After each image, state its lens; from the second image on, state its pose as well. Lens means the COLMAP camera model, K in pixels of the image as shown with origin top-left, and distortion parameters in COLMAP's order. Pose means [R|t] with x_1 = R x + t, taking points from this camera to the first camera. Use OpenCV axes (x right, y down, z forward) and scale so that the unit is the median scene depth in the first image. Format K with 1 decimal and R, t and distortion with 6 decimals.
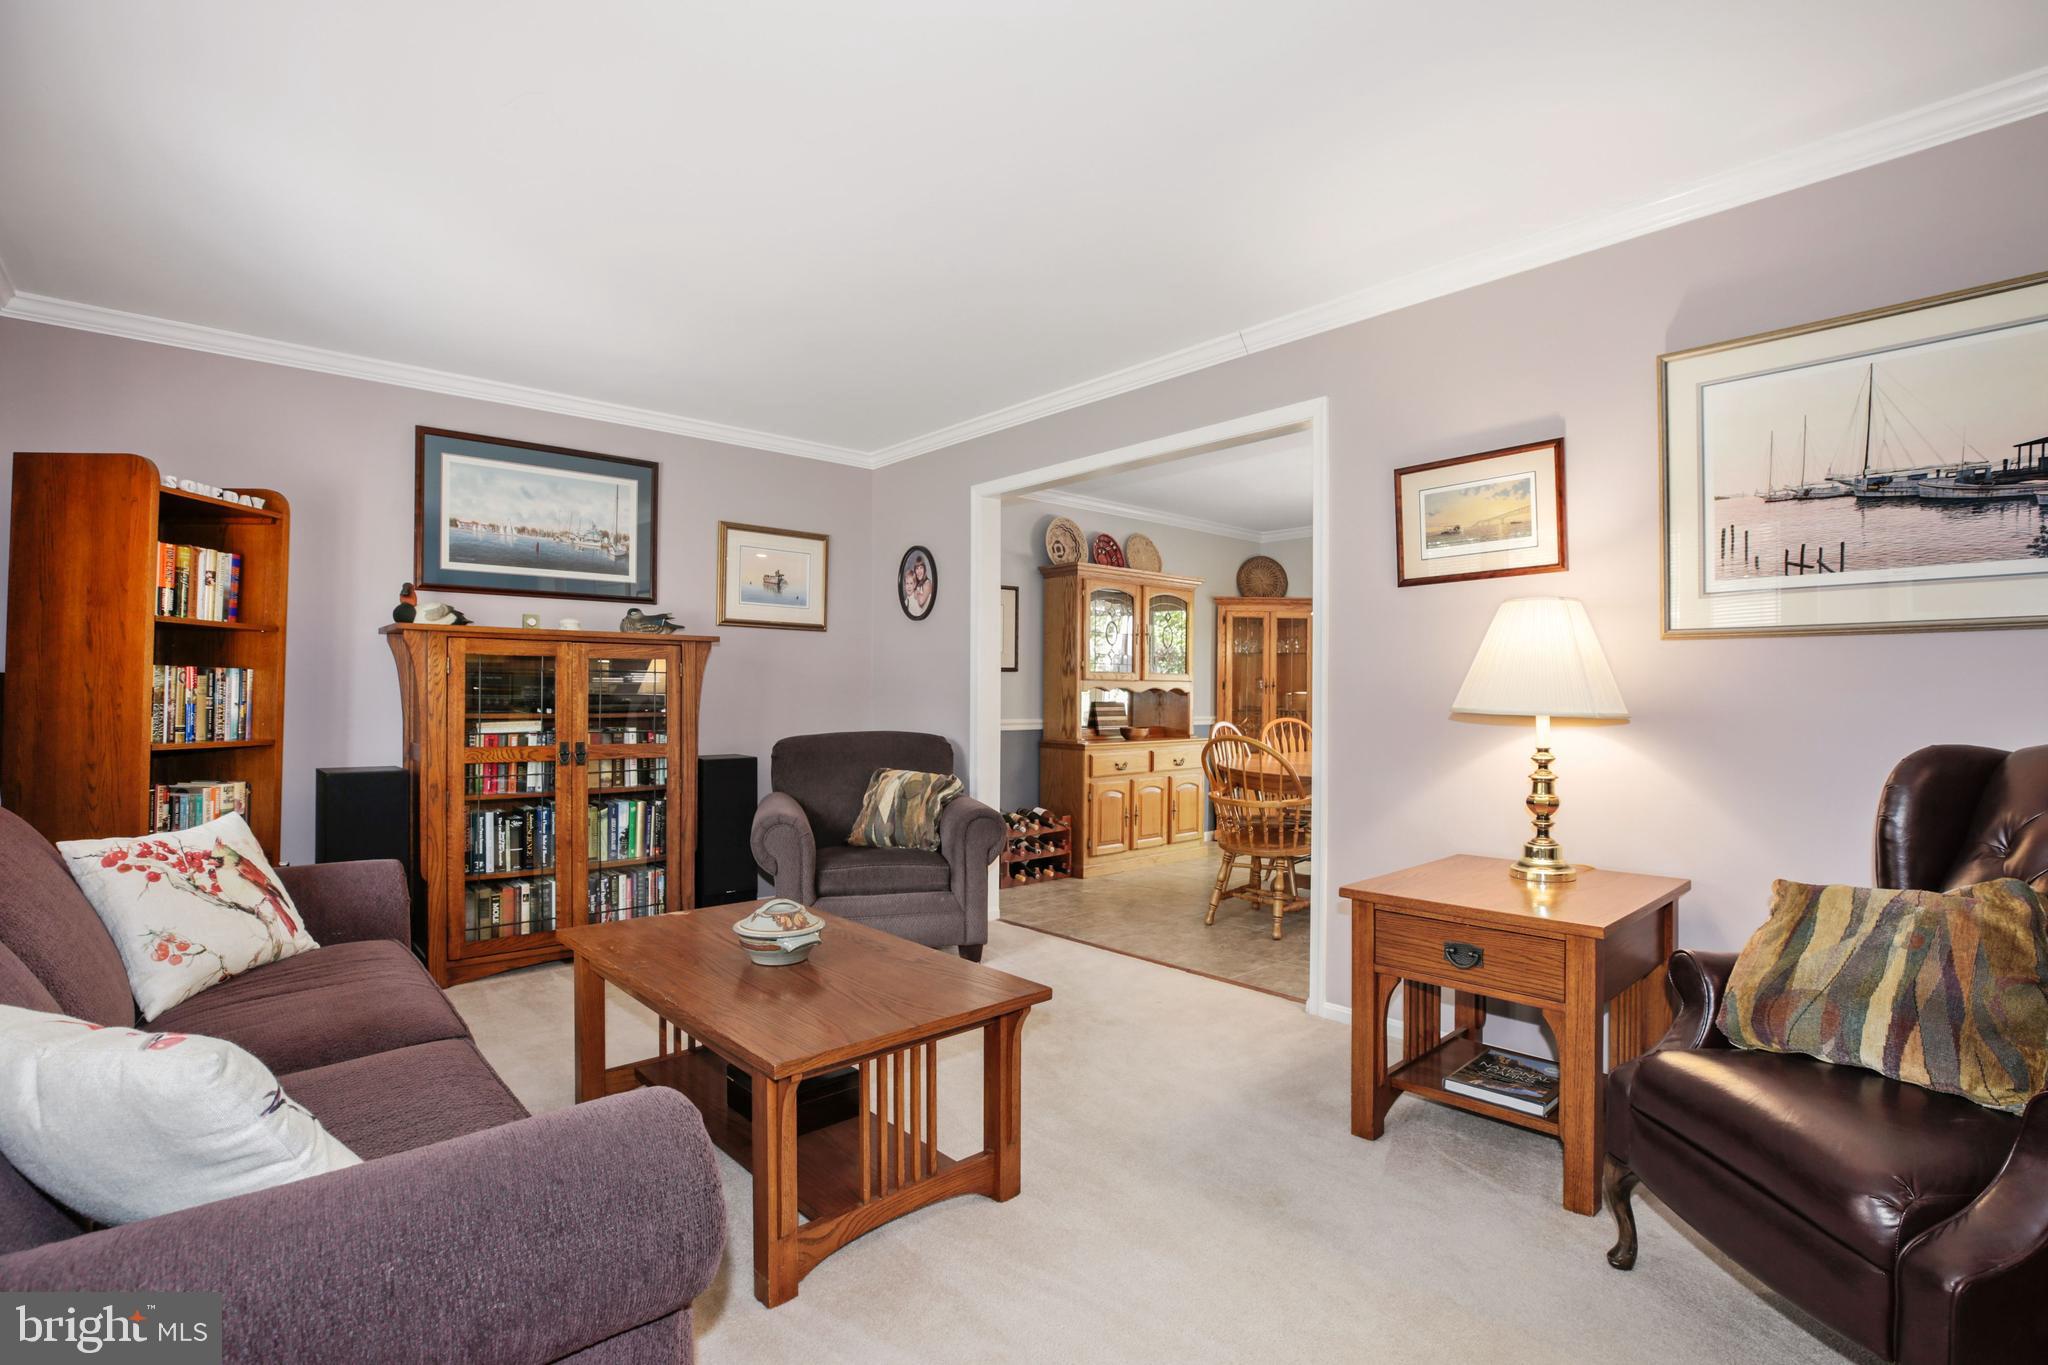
lens RADIAL K [[995.9, 0, 1031.1], [0, 995.9, 690.5], [0, 0, 1]] dist [-0.001729, 0.000205]
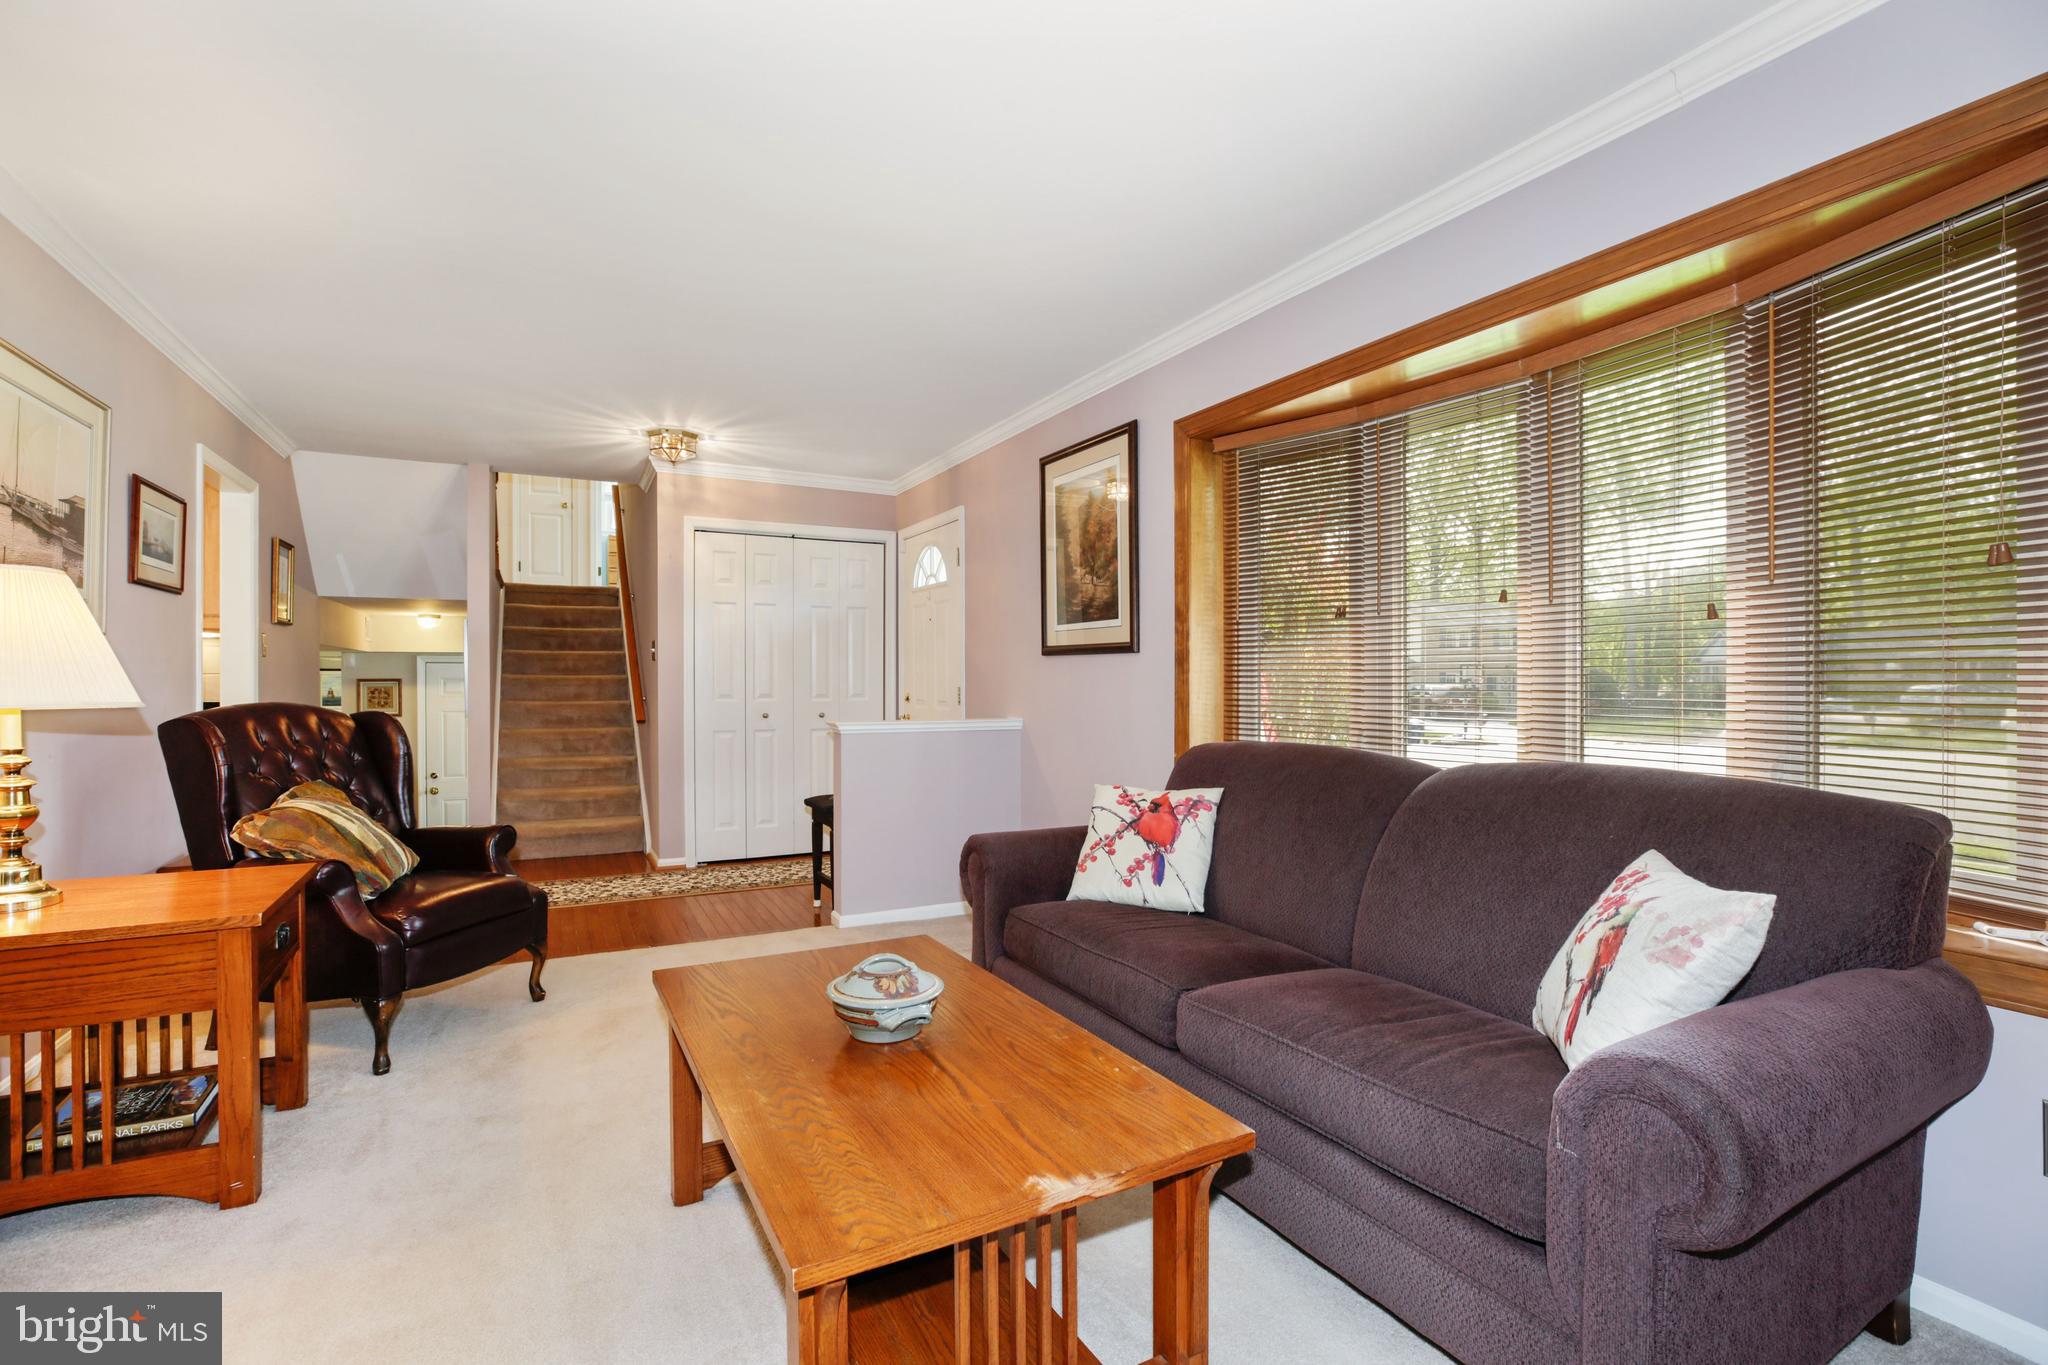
lens RADIAL K [[930.3, 0, 1023.1], [0, 930.3, 690.9], [0, 0, 1]] dist [0.000007, 0.000360]
pose [[-0.973730, -0.009468, 0.227509, -0.318817], [-0.007692, 0.999933, 0.008691, -0.002955], [-0.227576, 0.006713, -0.973737, 1.053078]]
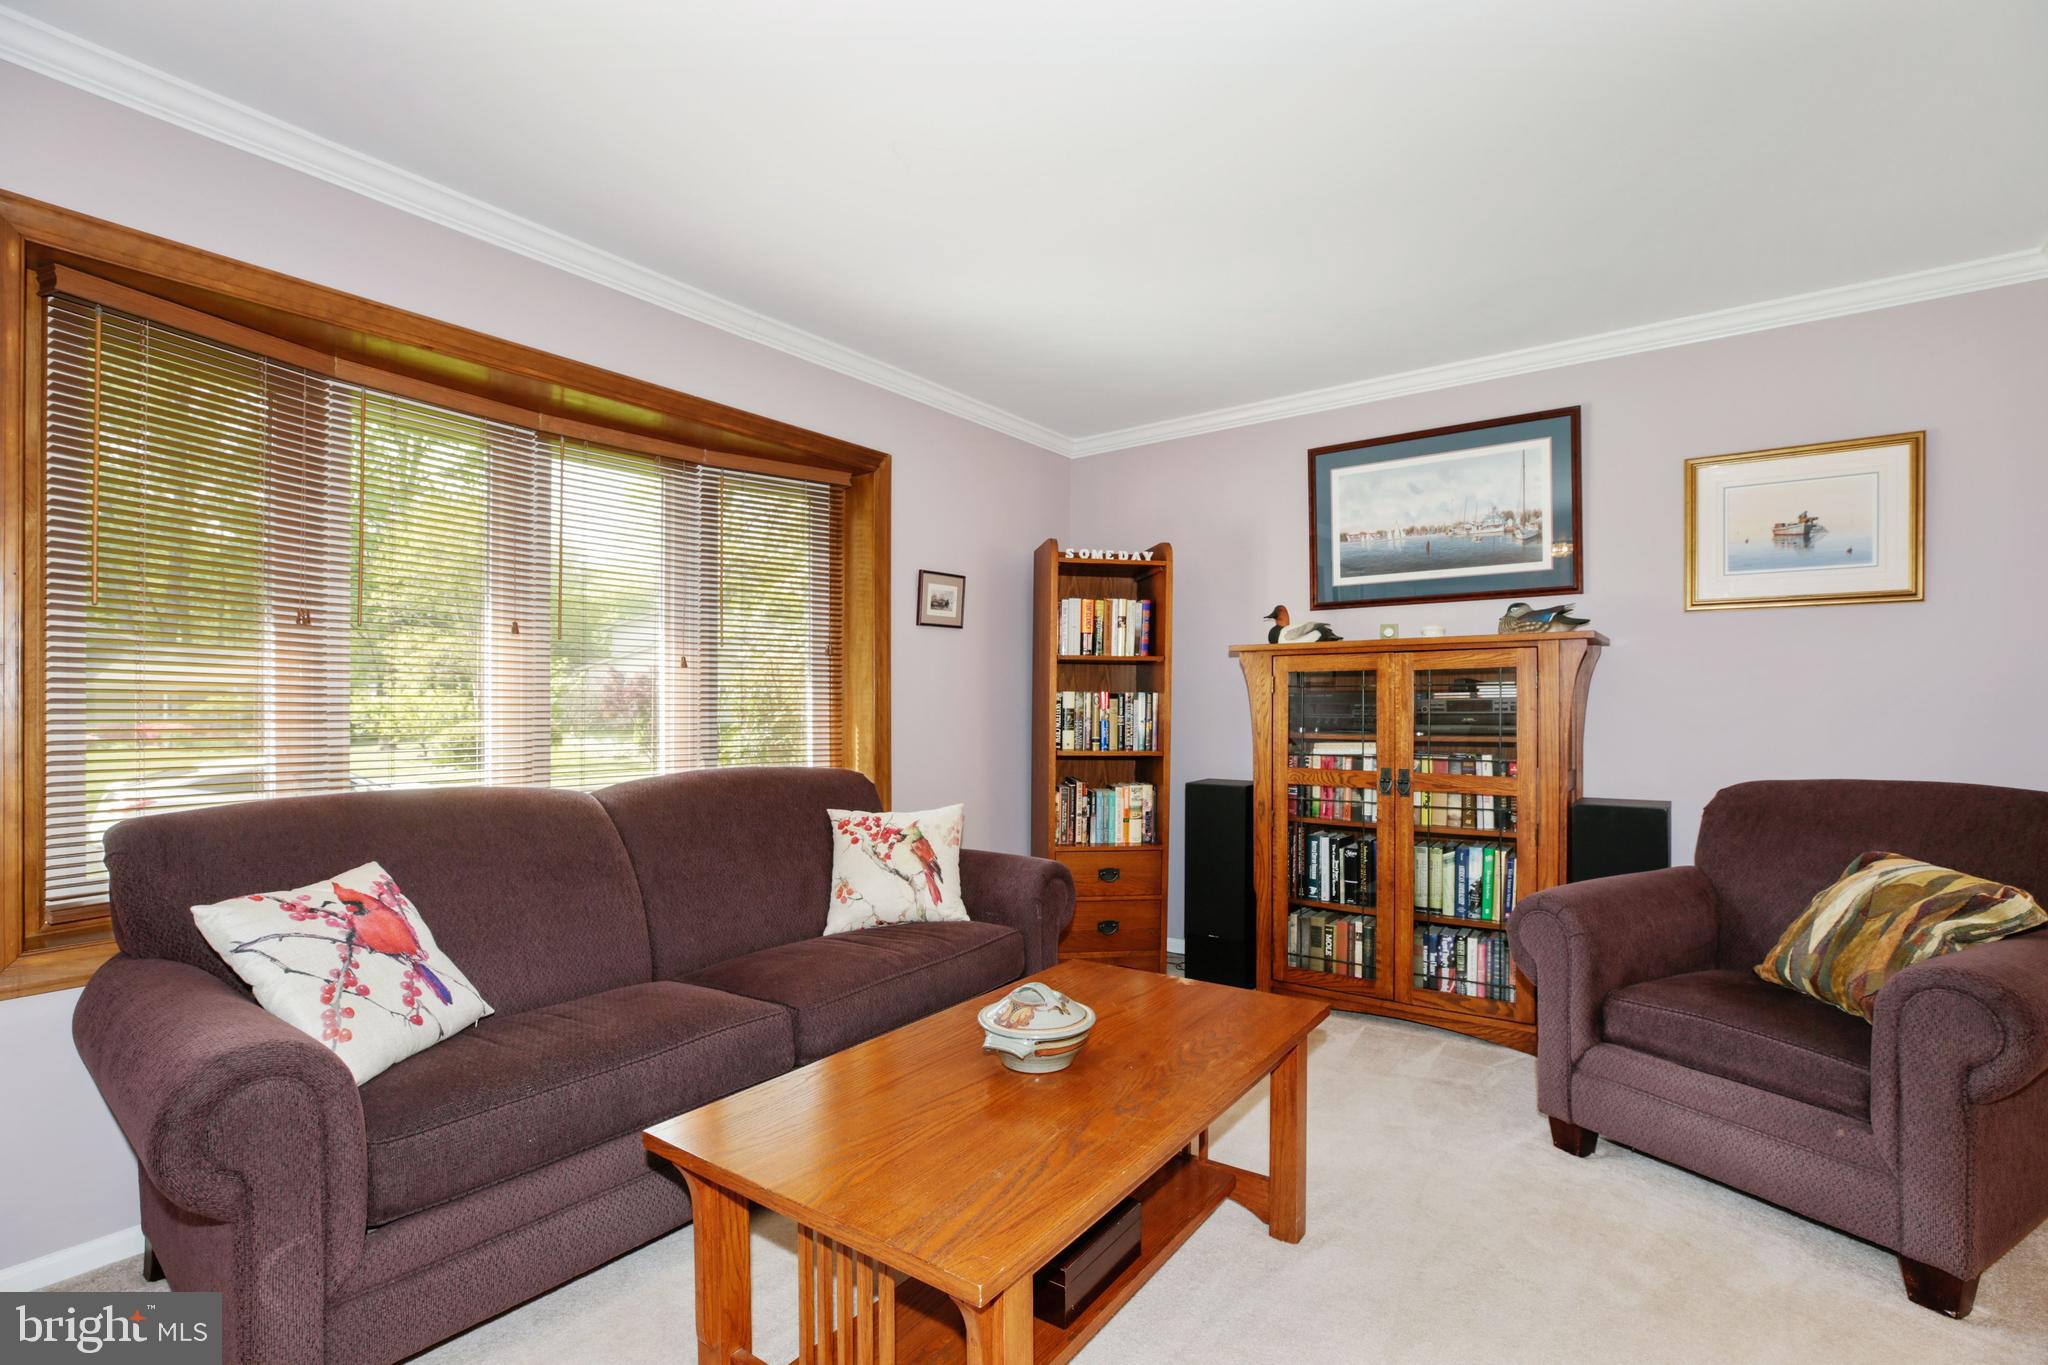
lens RADIAL K [[995.9, 0, 1031.1], [0, 995.9, 690.5], [0, 0, 1]] dist [-0.001729, 0.000205]
pose [[0.202158, -0.020072, -0.979147, 0.327098], [0.006567, 0.999795, -0.019139, -0.001495], [0.979331, -0.002561, 0.202248, 0.523466]]
